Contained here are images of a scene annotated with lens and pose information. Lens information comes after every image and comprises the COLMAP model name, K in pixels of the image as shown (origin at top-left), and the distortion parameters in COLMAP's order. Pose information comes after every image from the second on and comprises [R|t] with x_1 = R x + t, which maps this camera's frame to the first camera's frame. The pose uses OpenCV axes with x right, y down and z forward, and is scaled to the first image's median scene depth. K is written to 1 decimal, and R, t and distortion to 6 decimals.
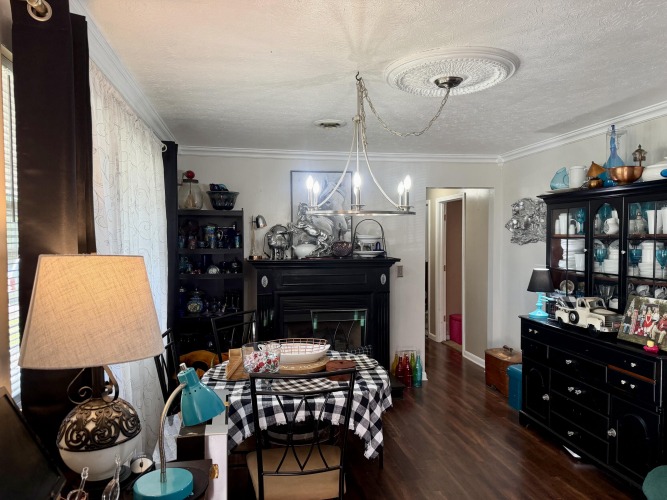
lens RADIAL K [[472.4, 0, 329.5], [0, 472.4, 252.6], [0, 0, 1]] dist [0.042124, -0.060276]
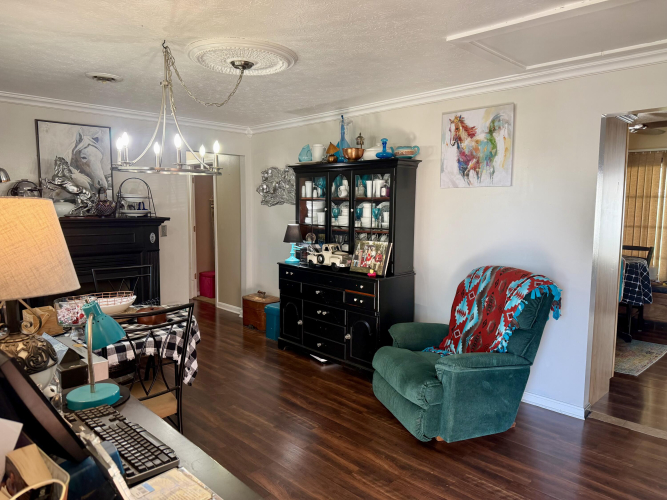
lens RADIAL K [[472.4, 0, 339.5], [0, 472.4, 256.9], [0, 0, 1]] dist [0.042124, -0.060276]
pose [[0.818970, -0.051090, 0.571558, -0.201311], [0.004915, 0.996617, 0.082042, 0.020597], [-0.573816, -0.064381, 0.816450, -0.116514]]
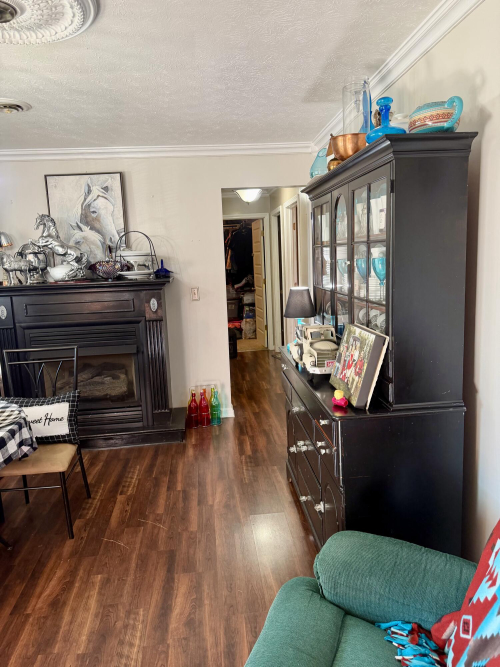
lens RADIAL K [[472.4, 0, 251.5], [0, 472.4, 334.7], [0, 0, 1]] dist [0.042124, -0.060276]
pose [[0.995814, -0.026380, -0.087510, 0.497067], [0.038201, 0.989931, 0.136296, 0.003132], [0.083033, -0.139068, 0.986796, 0.253390]]
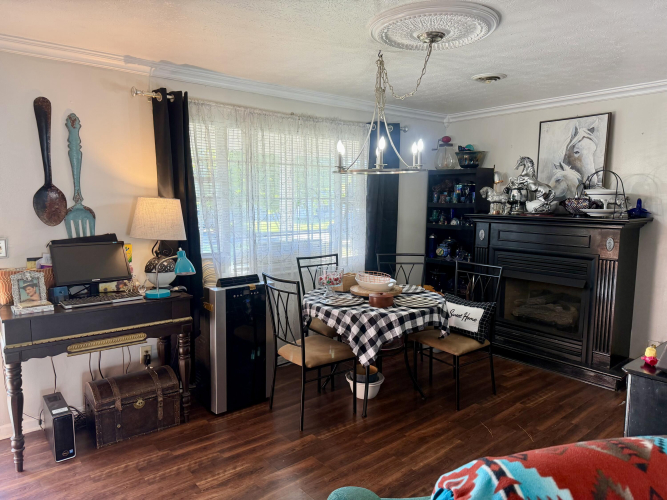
lens RADIAL K [[472.4, 0, 328.2], [0, 472.4, 256.7], [0, 0, 1]] dist [0.042124, -0.060276]
pose [[0.473241, 0.114285, -0.873489, 0.846111], [-0.029976, 0.993064, 0.113690, -0.001211], [0.880423, -0.027619, 0.473384, 0.238441]]
